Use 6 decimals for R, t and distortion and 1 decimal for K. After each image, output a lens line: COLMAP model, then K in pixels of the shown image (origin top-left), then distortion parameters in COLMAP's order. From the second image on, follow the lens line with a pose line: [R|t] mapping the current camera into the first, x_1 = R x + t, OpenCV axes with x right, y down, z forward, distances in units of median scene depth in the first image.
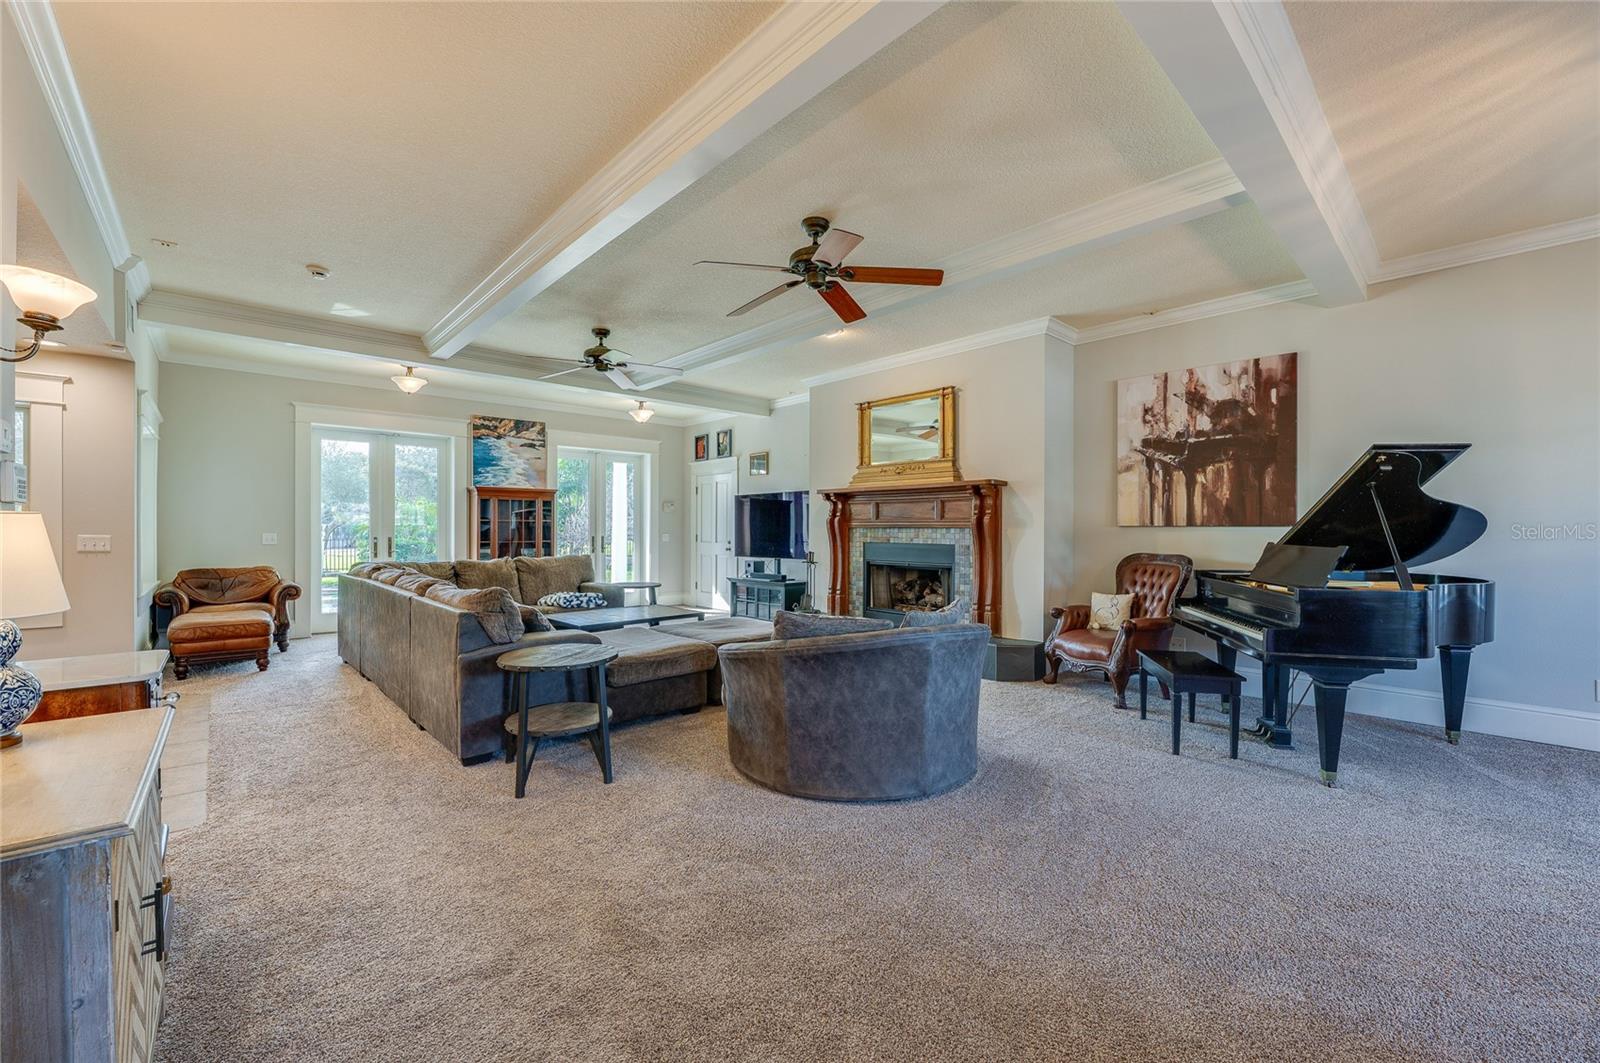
lens RADIAL K [[628.0, 0, 800.0], [0, 628.0, 531.5], [0, 0, 1]] dist [-0.016323, 0.000701]
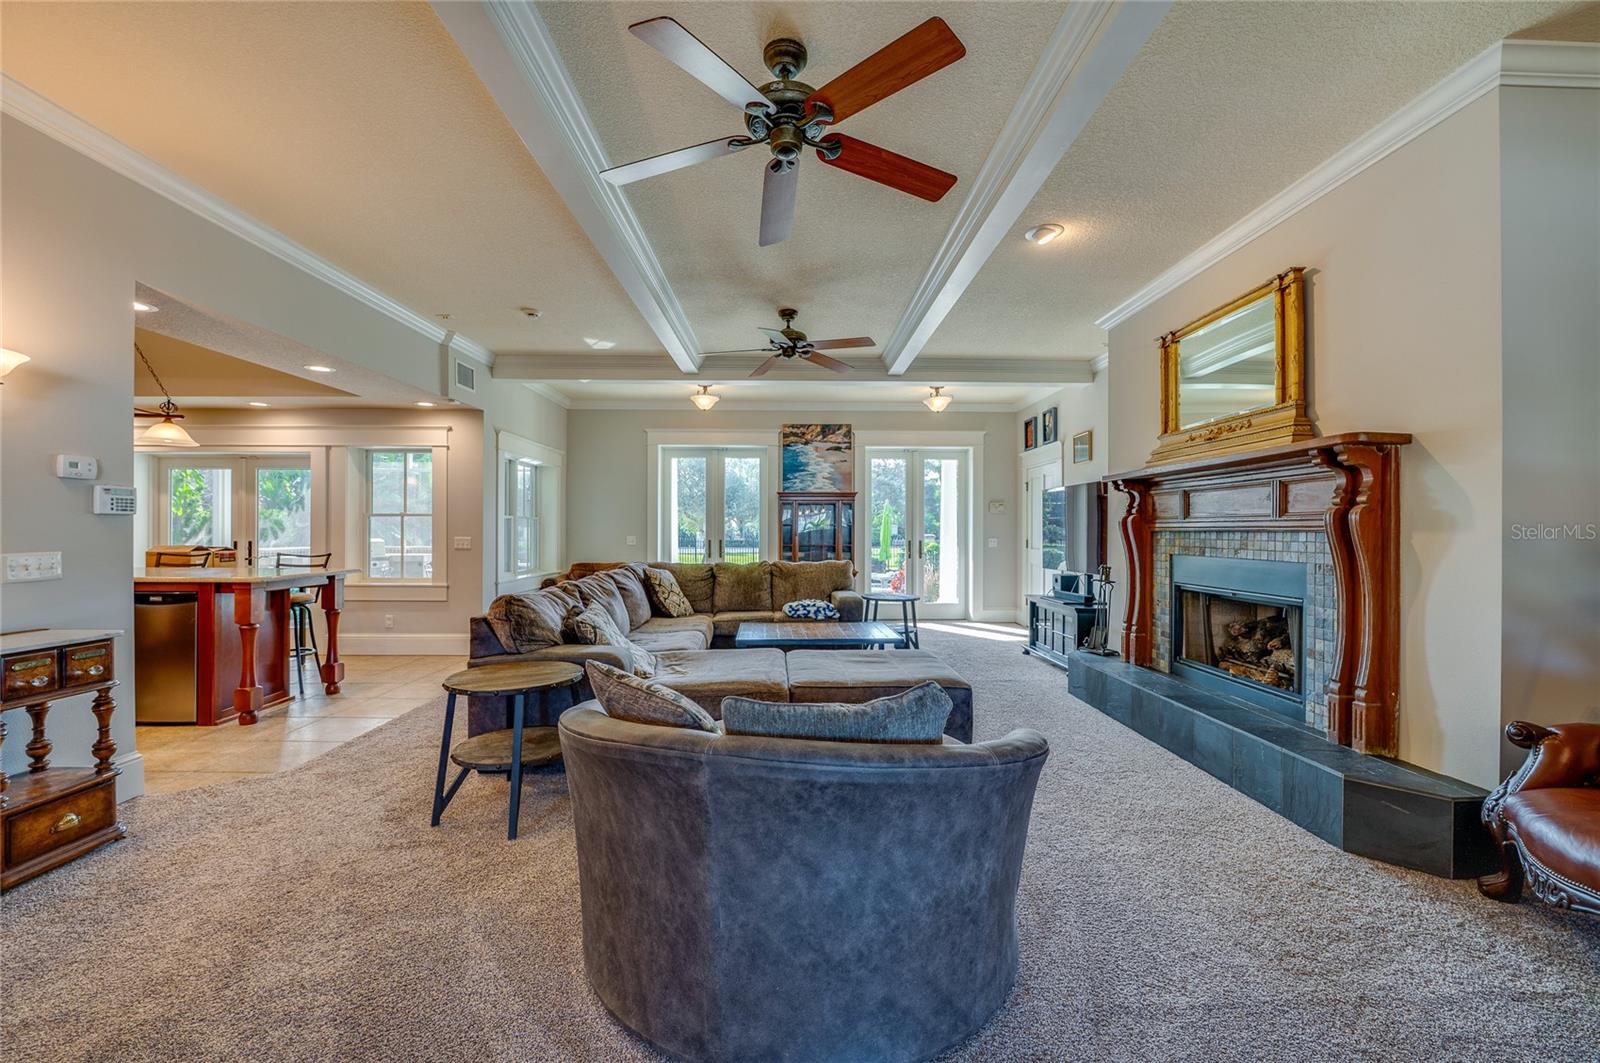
lens RADIAL K [[628.0, 0, 800.0], [0, 628.0, 531.5], [0, 0, 1]] dist [-0.016323, 0.000701]
pose [[0.753225, -0.000826, -0.657763, 0.272718], [-0.002967, 0.999985, -0.004653, -0.002069], [0.657757, 0.005456, 0.753211, 0.321835]]
